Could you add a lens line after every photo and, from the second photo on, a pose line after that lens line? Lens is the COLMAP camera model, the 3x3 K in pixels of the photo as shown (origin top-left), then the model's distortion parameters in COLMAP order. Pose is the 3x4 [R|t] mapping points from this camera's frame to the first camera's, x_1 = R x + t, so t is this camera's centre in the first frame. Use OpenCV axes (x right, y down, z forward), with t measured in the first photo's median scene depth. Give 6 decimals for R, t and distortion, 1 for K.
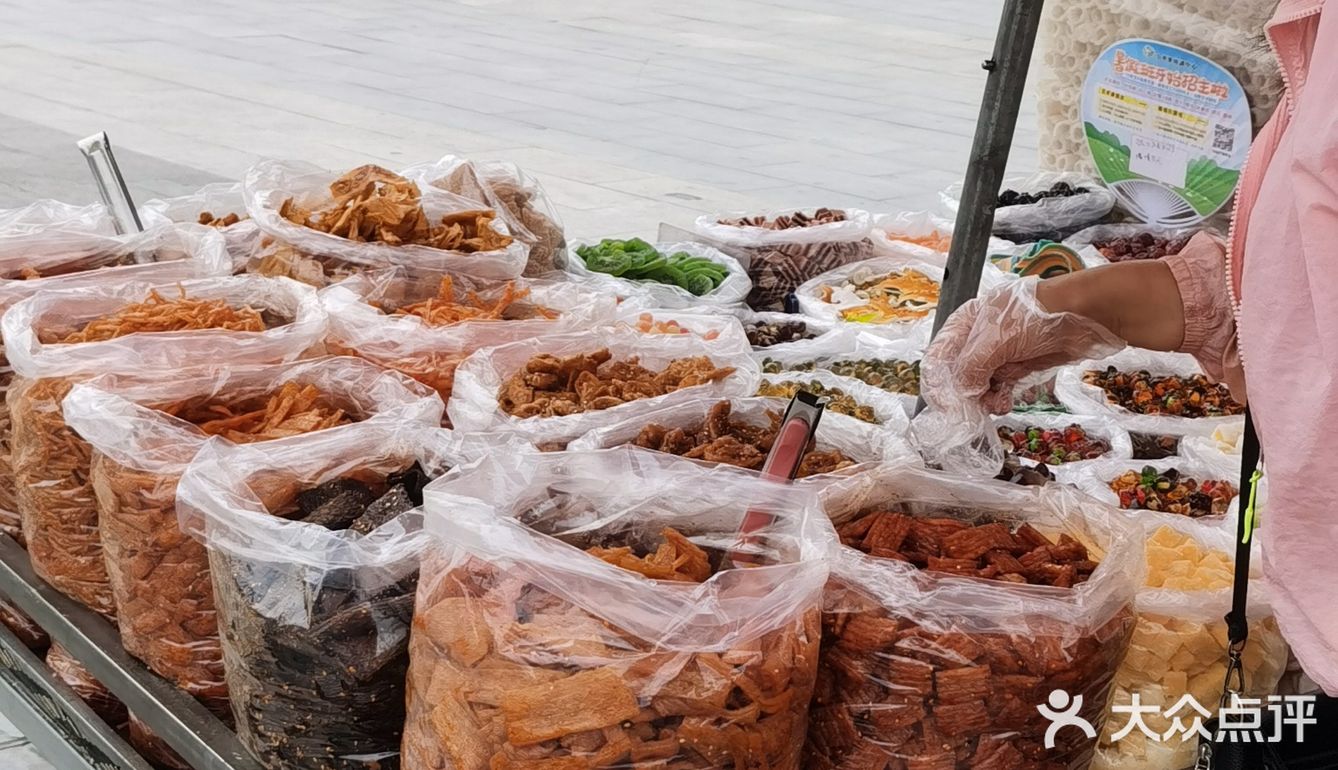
lens RADIAL K [[2152.8, 0, 687.7], [0, 2152.8, 380.5], [0, 0, 1]] dist [0.065992, 0.000000]
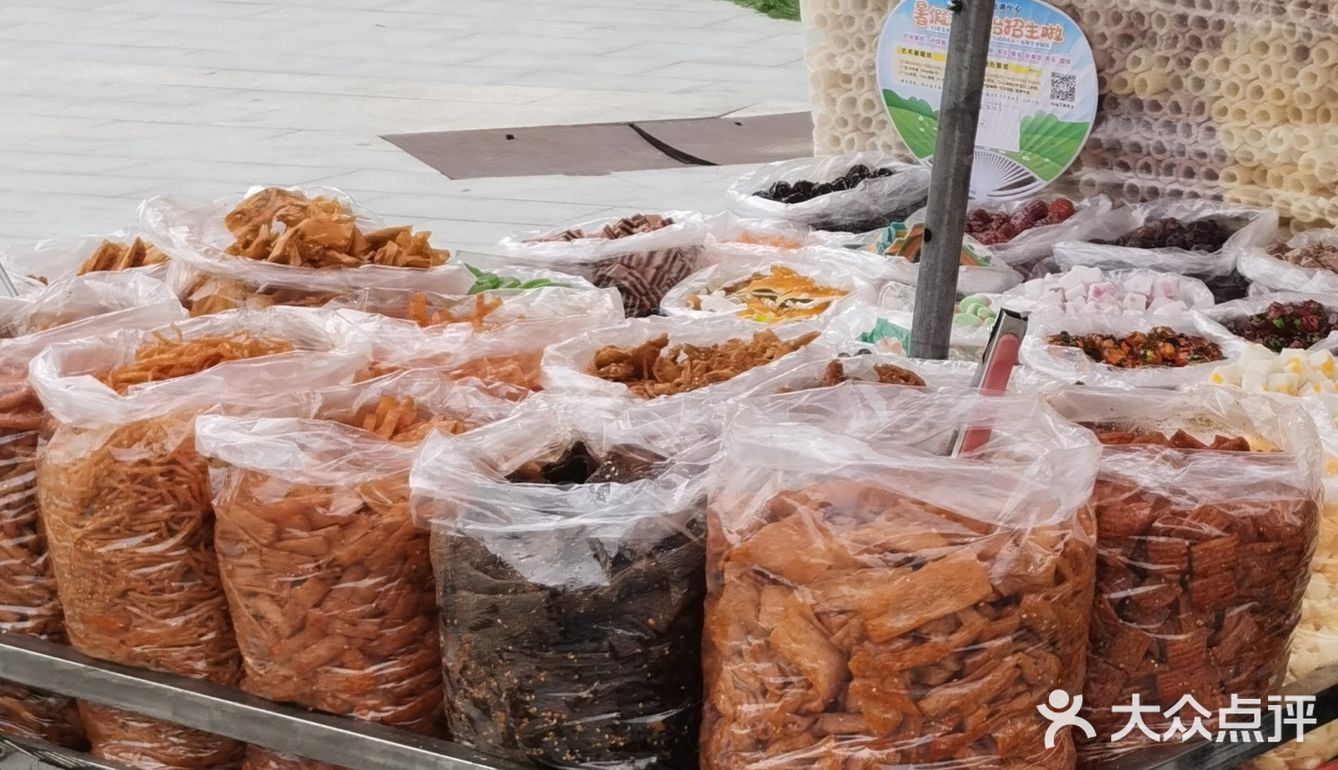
lens RADIAL K [[3301.9, 0, 668.4], [0, 3301.9, 383.9], [0, 0, 1]] dist [0.122811, 0.000000]
pose [[0.963811, -0.120420, 0.237840, -0.377934], [0.134848, 0.989830, -0.045294, 0.071169], [-0.229967, 0.075727, 0.970248, -0.385876]]
